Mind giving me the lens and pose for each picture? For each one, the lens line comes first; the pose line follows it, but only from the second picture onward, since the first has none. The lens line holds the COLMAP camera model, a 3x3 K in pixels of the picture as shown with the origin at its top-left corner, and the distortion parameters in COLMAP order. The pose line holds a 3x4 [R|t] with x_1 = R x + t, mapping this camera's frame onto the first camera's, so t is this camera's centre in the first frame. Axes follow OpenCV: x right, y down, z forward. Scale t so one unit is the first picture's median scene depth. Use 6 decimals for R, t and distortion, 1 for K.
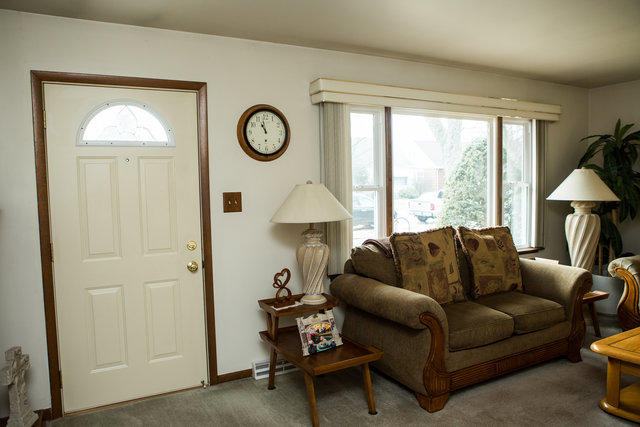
lens RADIAL K [[479.1, 0, 320.4], [0, 479.1, 213.9], [0, 0, 1]] dist [-0.060781, -0.000334]
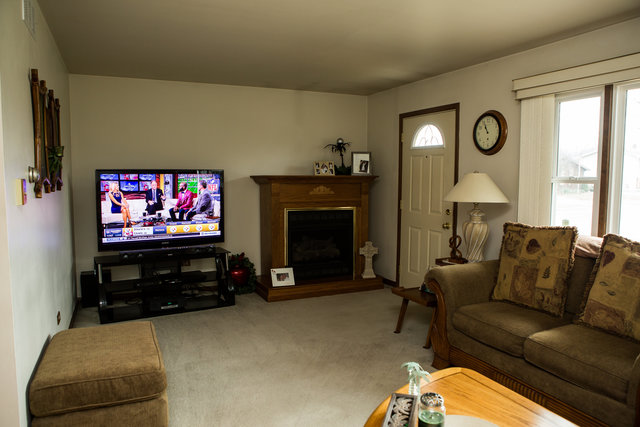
lens RADIAL K [[443.7, 0, 320.0], [0, 443.7, 213.5], [0, 0, 1]] dist [-0.067676, 0.033123]
pose [[-0.044392, 0.107534, -0.993210, 1.095233], [-0.071960, 0.991263, 0.110539, -0.053469], [0.996419, 0.076379, -0.036266, 0.613134]]
